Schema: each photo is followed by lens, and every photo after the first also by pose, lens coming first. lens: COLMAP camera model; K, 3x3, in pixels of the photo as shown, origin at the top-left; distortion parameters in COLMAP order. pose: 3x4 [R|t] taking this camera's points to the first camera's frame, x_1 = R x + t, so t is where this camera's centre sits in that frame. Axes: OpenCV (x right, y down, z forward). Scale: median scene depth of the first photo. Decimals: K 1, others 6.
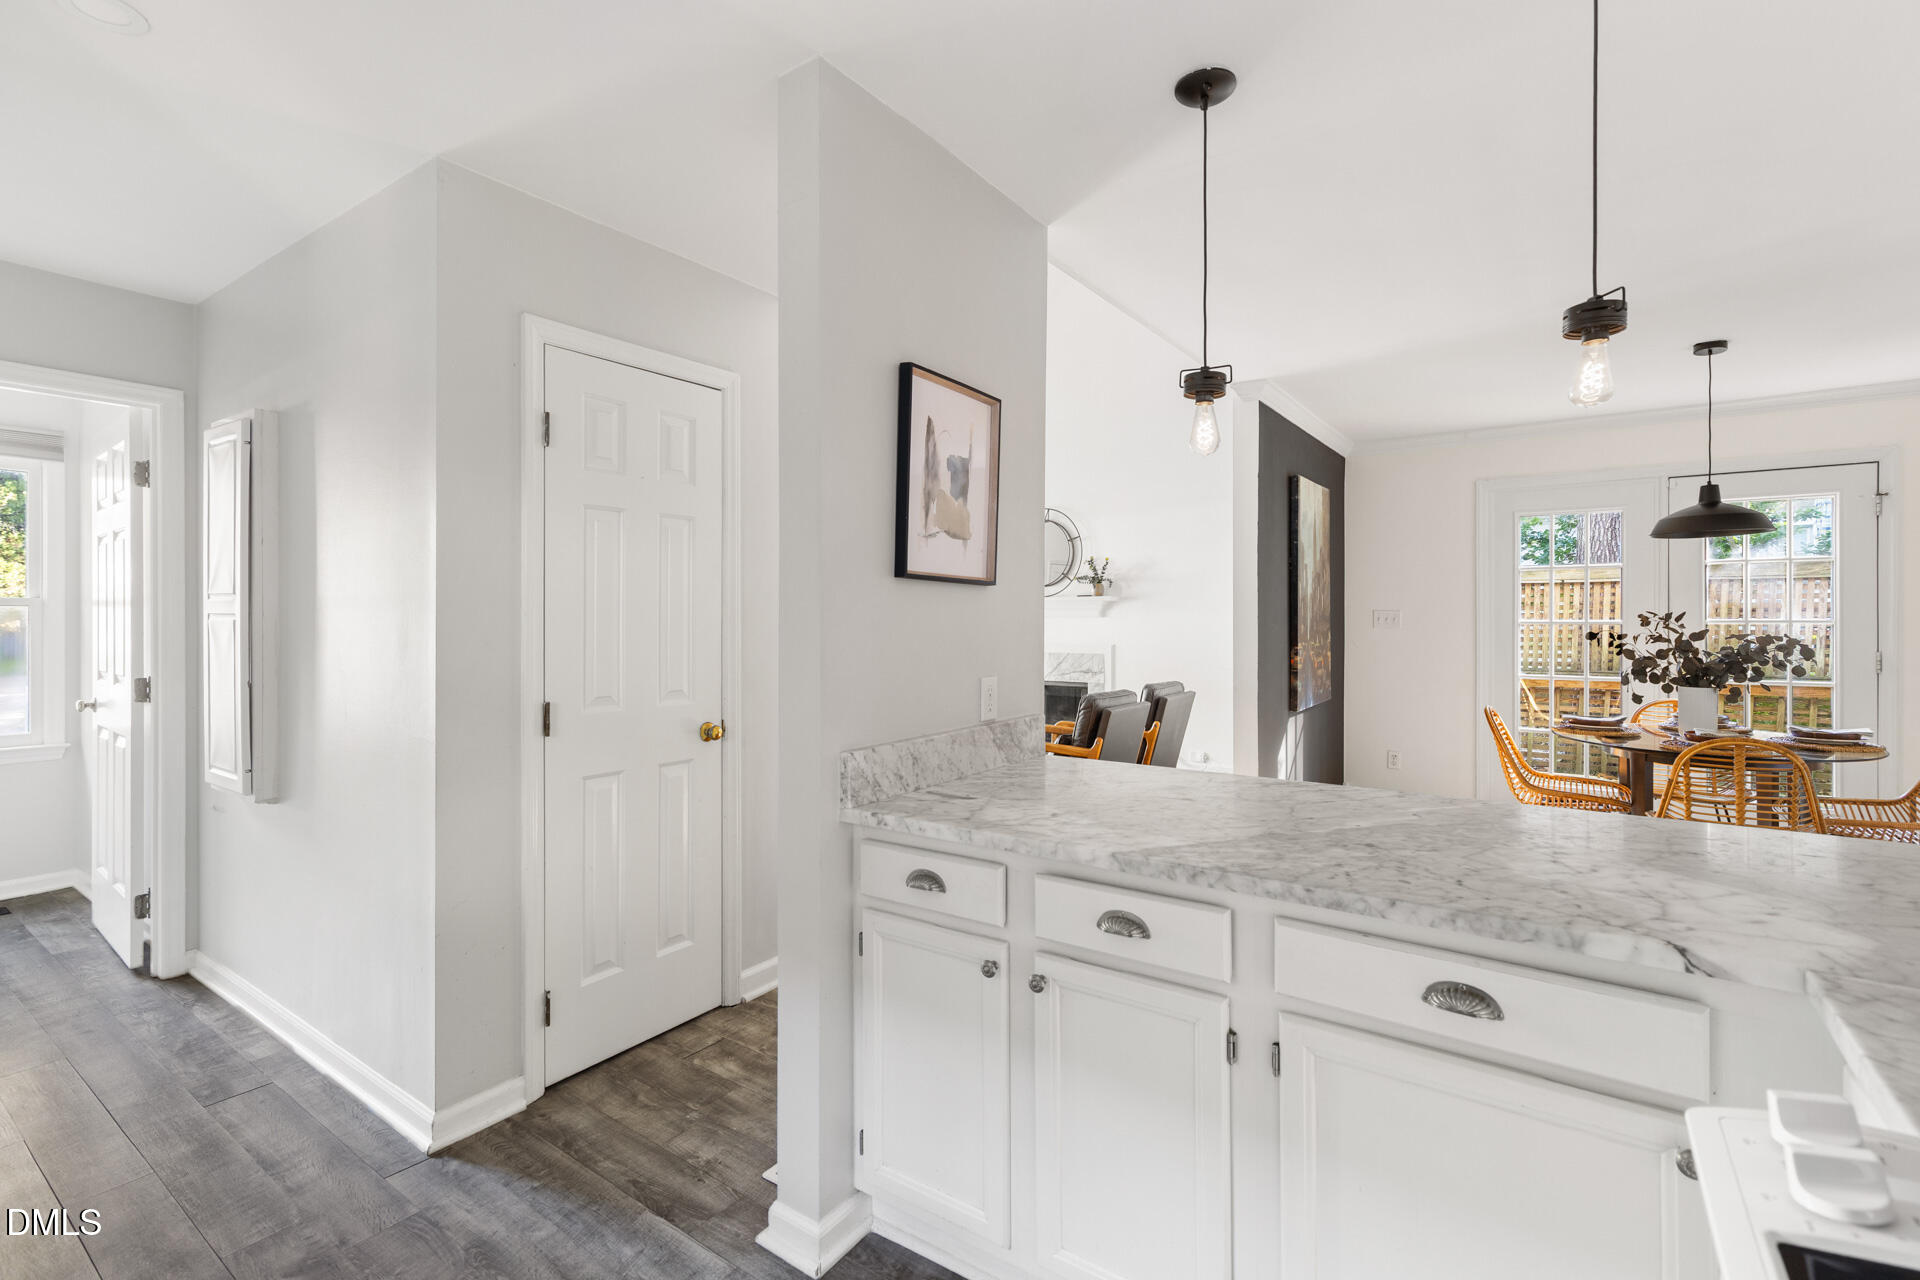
lens RADIAL K [[866.7, 0, 971.2], [0, 866.7, 621.6], [0, 0, 1]] dist [0.013041, -0.001960]
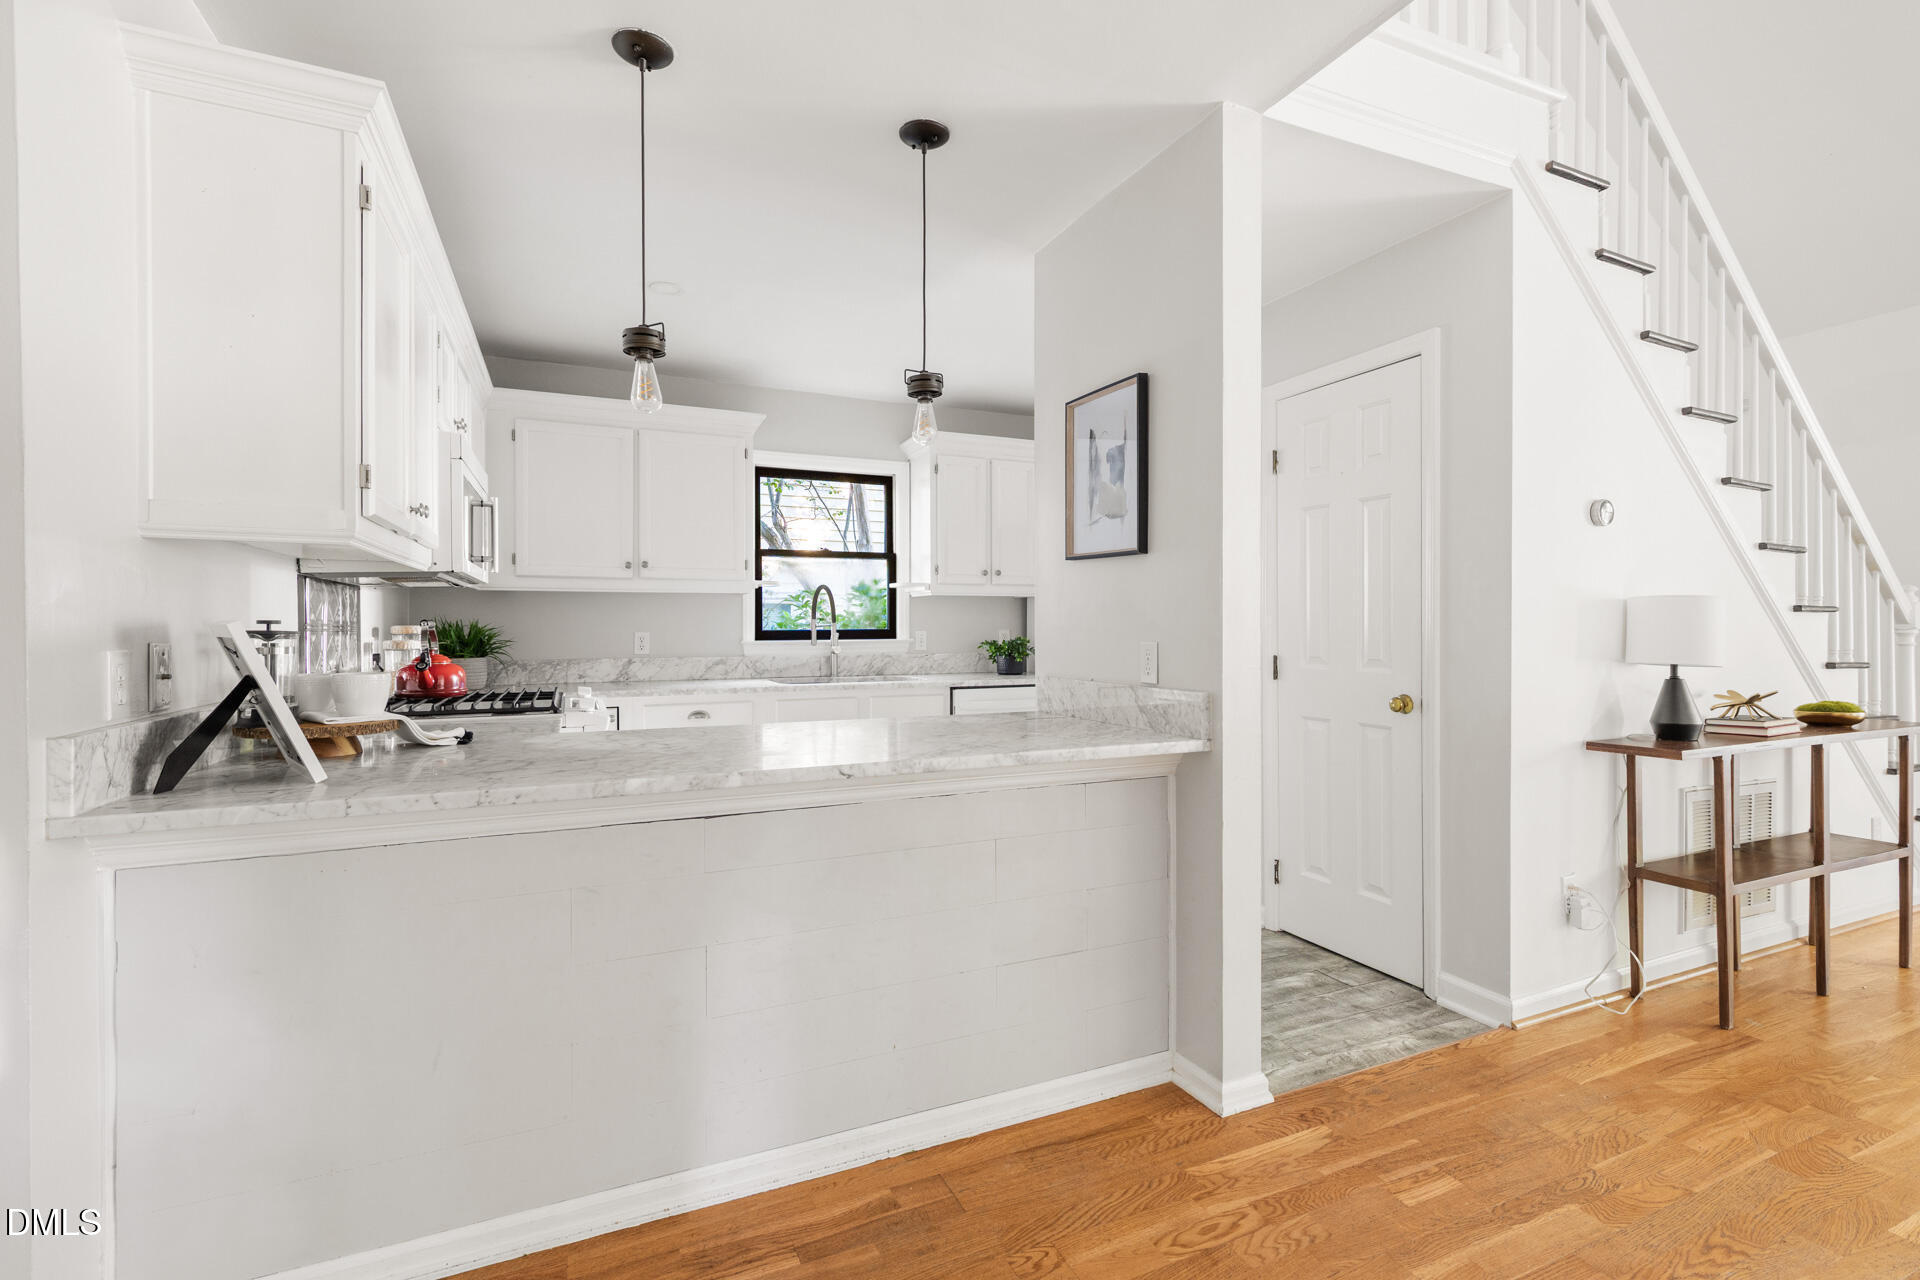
lens RADIAL K [[866.7, 0, 964.3], [0, 866.7, 630.6], [0, 0, 1]] dist [0.013041, -0.001960]
pose [[-0.519633, 0.007493, -0.854357, 1.092594], [0.000035, 0.999962, 0.008749, 0.044814], [0.854390, 0.004516, -0.519613, 1.448287]]
